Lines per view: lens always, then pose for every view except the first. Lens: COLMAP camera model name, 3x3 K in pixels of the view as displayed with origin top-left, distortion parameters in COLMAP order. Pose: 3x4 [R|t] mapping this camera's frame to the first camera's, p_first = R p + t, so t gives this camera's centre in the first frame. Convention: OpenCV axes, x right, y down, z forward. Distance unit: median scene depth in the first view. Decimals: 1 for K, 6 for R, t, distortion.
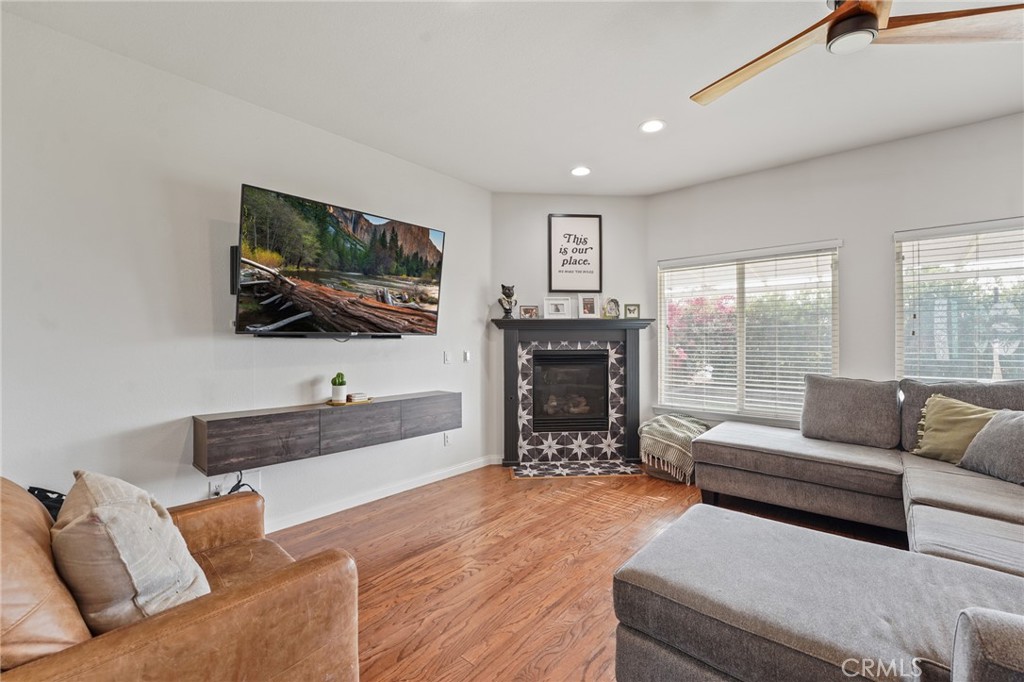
lens RADIAL K [[423.4, 0, 506.3], [0, 423.4, 336.5], [0, 0, 1]] dist [-0.025511, 0.002153]
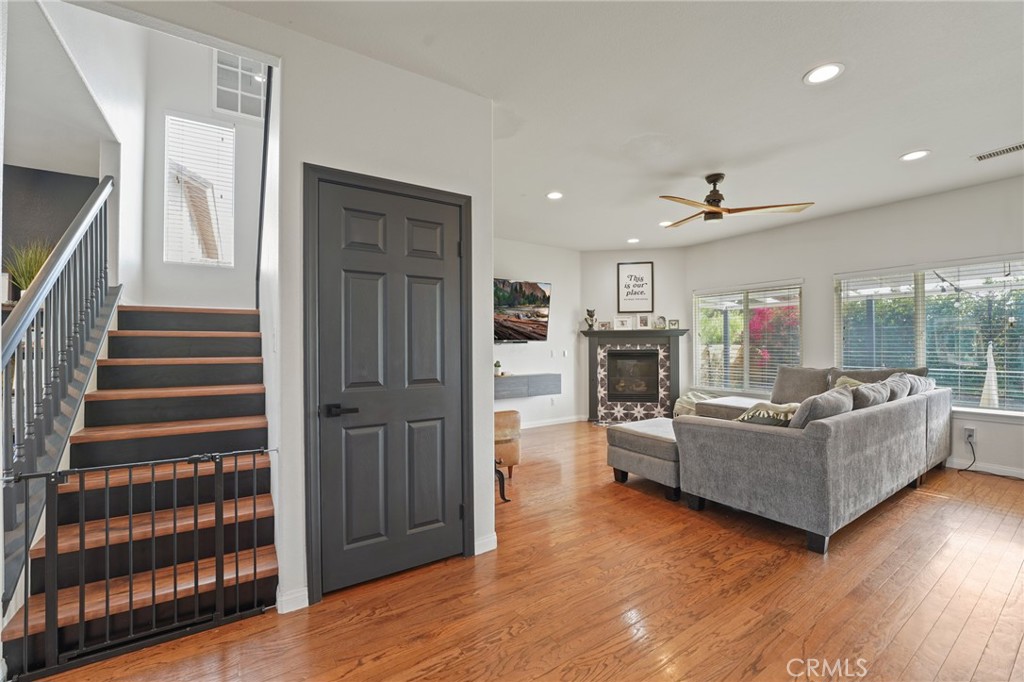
lens RADIAL K [[423.4, 0, 510.5], [0, 423.4, 339.9], [0, 0, 1]] dist [-0.025511, 0.002153]
pose [[0.967796, -0.004949, -0.251685, 0.110286], [0.005985, 0.999976, 0.003348, -0.012366], [0.251663, -0.004746, 0.967803, -0.618921]]
